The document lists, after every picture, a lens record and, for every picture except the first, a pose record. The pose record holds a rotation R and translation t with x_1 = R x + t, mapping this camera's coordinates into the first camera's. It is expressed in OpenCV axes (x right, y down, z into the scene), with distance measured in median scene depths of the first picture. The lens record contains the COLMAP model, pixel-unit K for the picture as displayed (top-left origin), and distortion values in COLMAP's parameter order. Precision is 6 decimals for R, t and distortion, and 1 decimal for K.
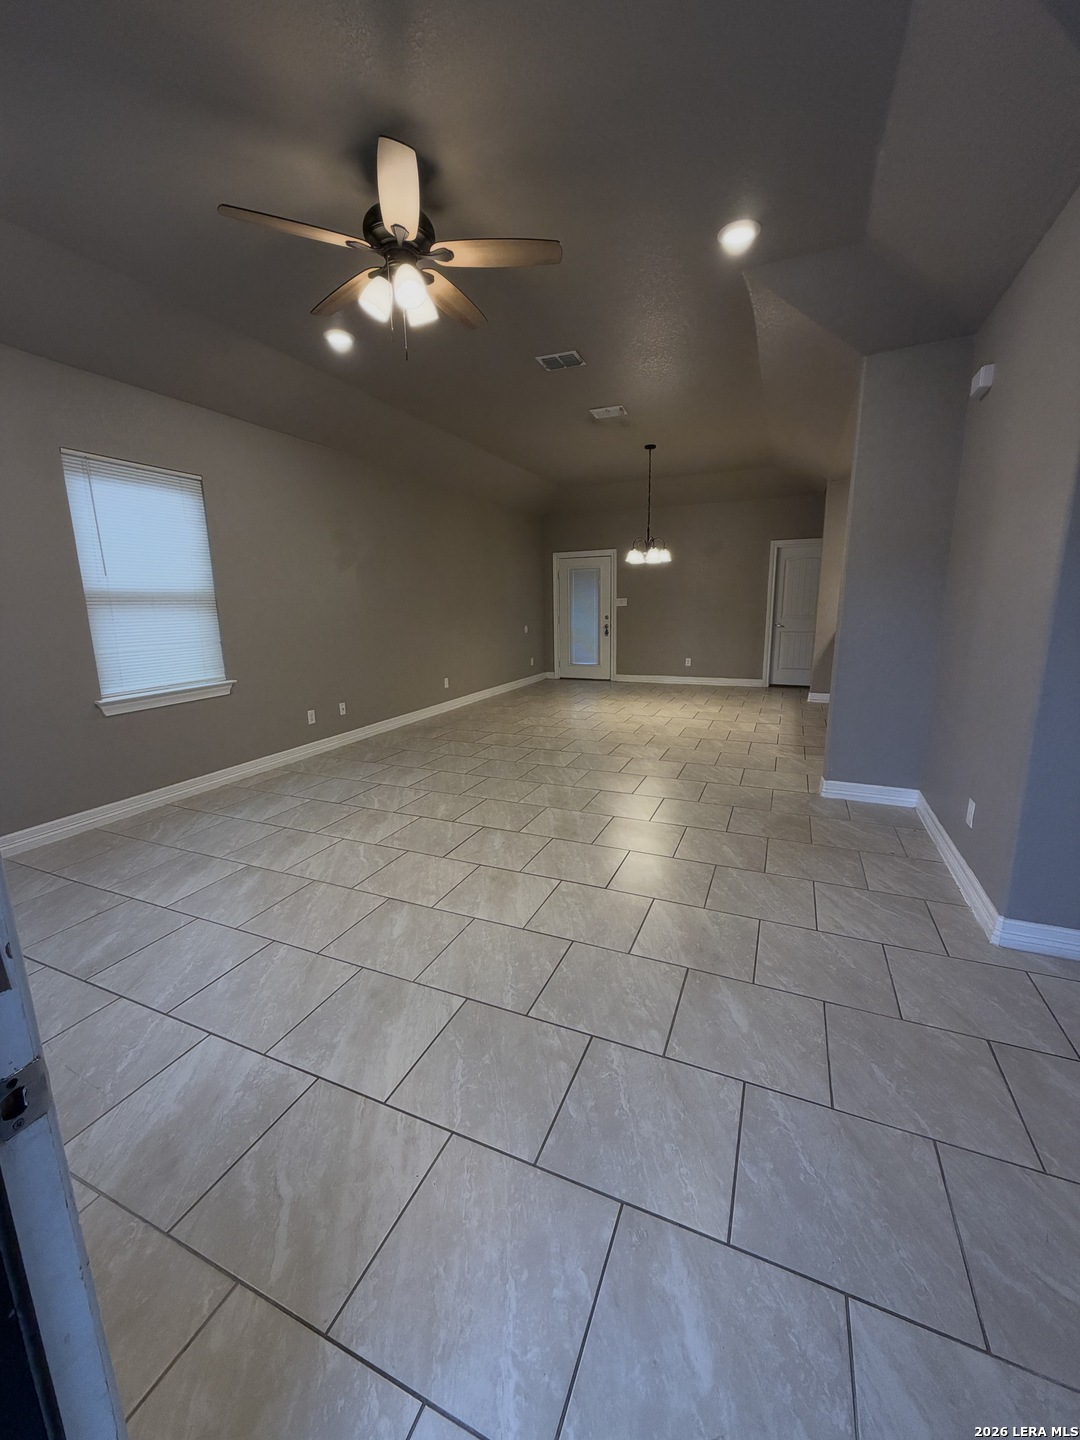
lens RADIAL K [[577.3, 0, 540.0], [0, 577.3, 720.0], [0, 0, 1]] dist [0.001421, 0.000181]
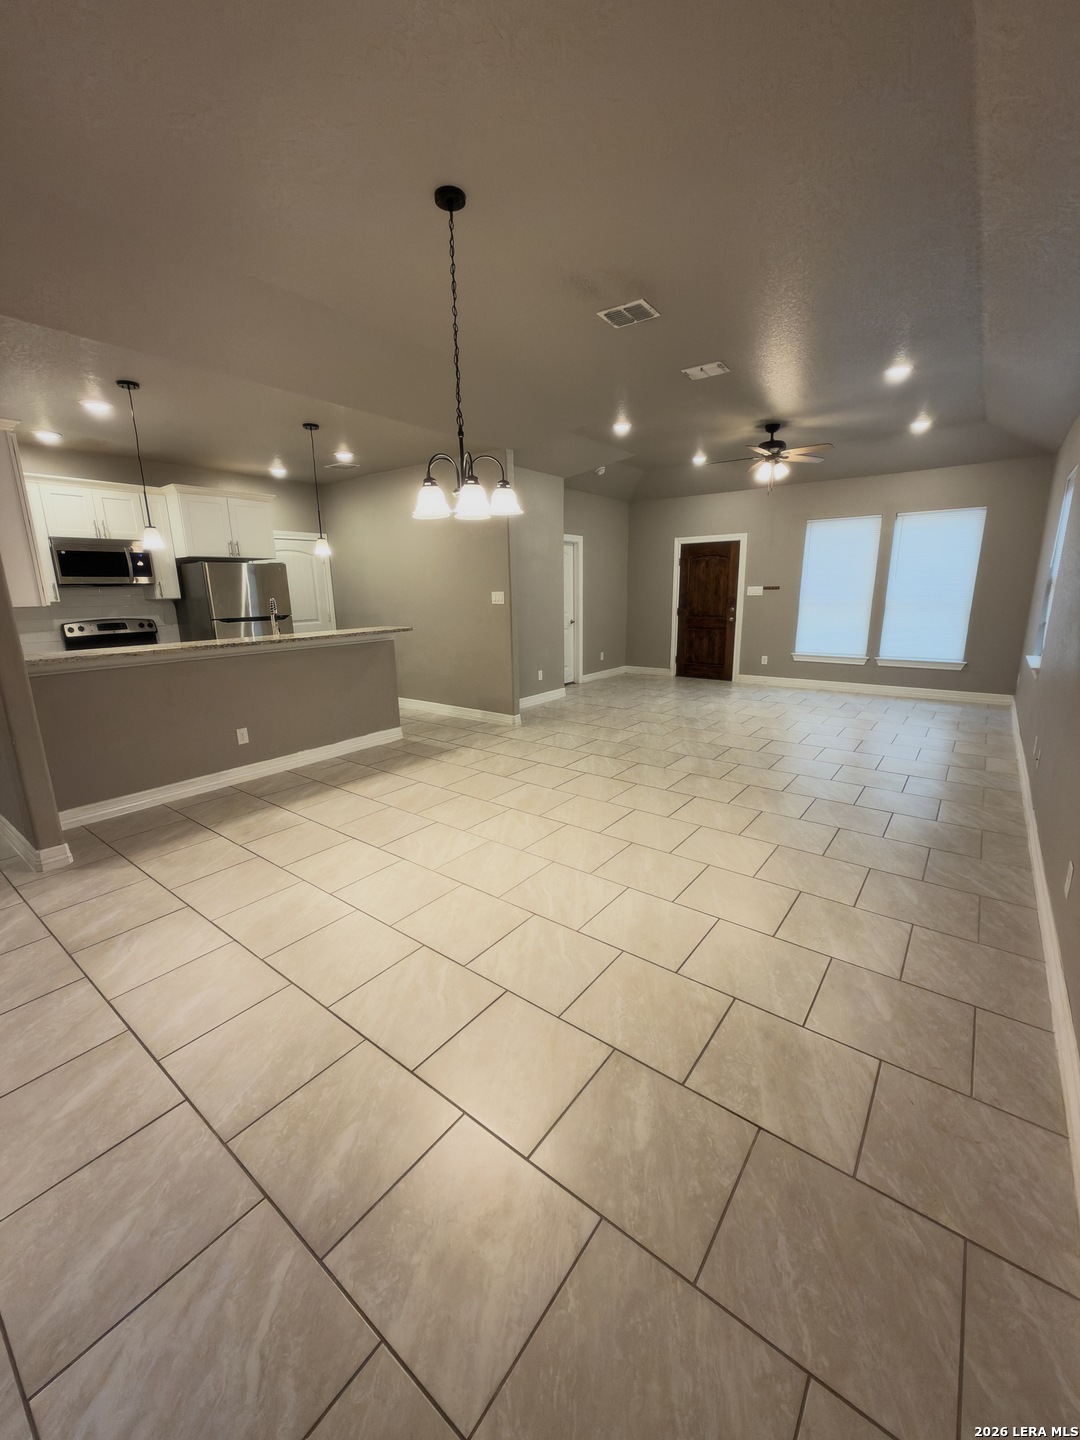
lens RADIAL K [[577.3, 0, 540.0], [0, 577.3, 720.0], [0, 0, 1]] dist [0.001421, 0.000181]
pose [[-0.973197, -0.024429, 0.228671, 0.054877], [0.073657, 0.908850, 0.410569, -0.467199], [-0.217857, 0.416408, -0.882691, 2.132546]]
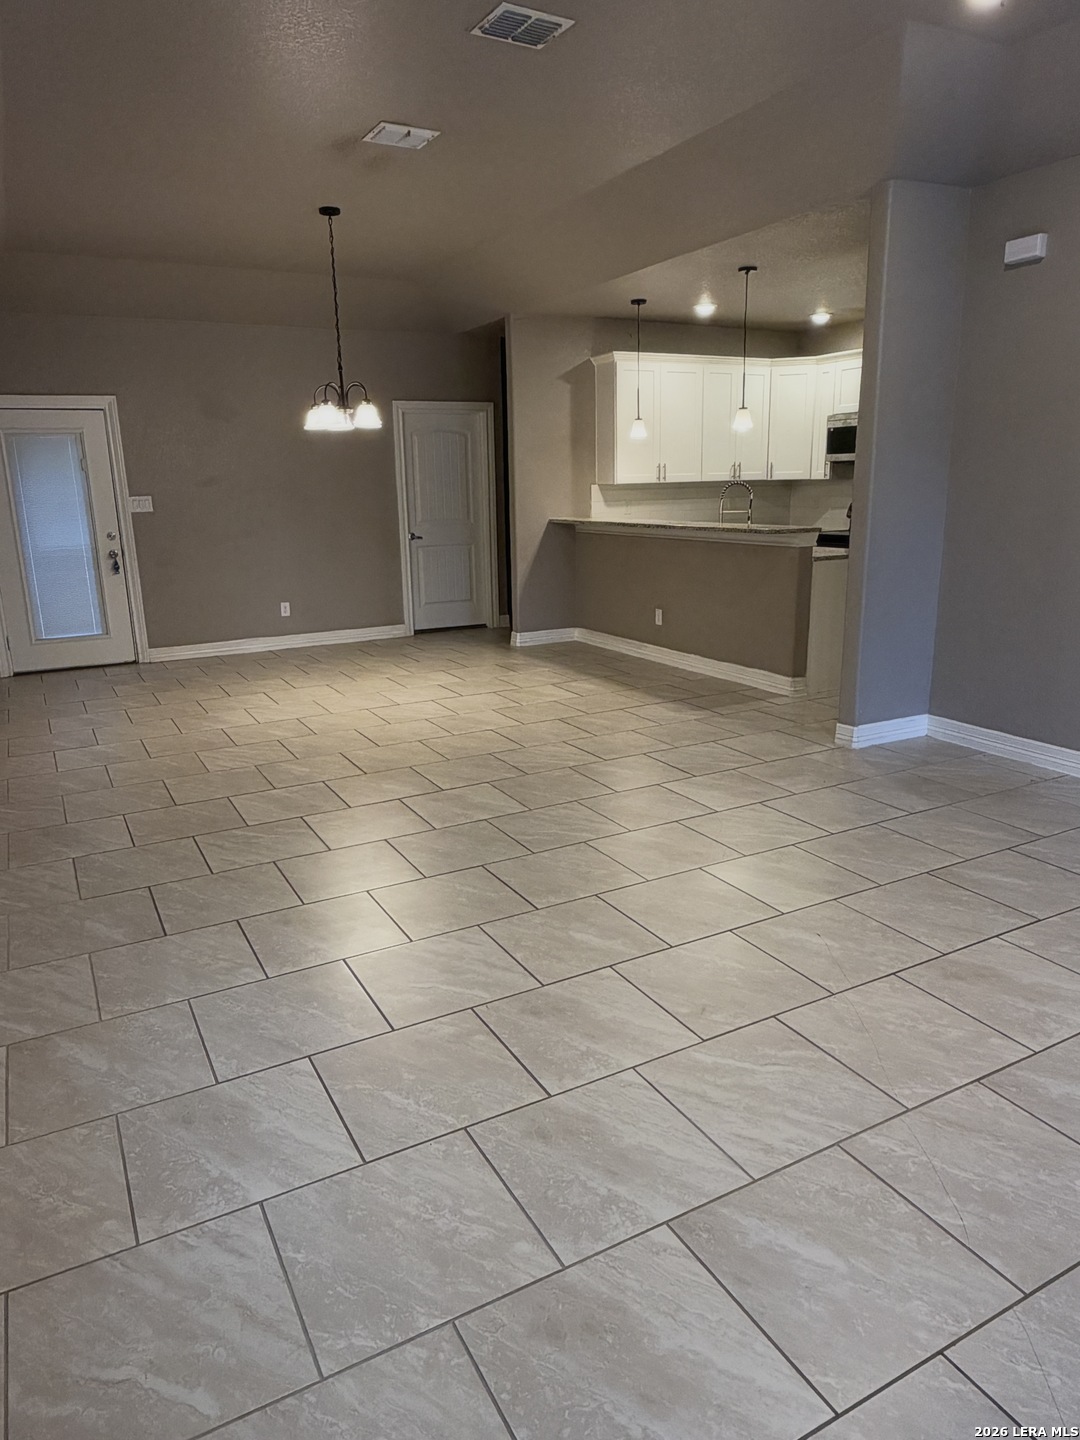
lens RADIAL K [[960.3, 0, 540.4], [0, 960.3, 724.4], [0, 0, 1]] dist [0.008617, -0.001620]
pose [[0.611531, -0.192929, 0.767338, -0.692159], [0.172742, 0.978976, 0.108473, -0.102488], [-0.772133, 0.066217, 0.632001, 0.465556]]
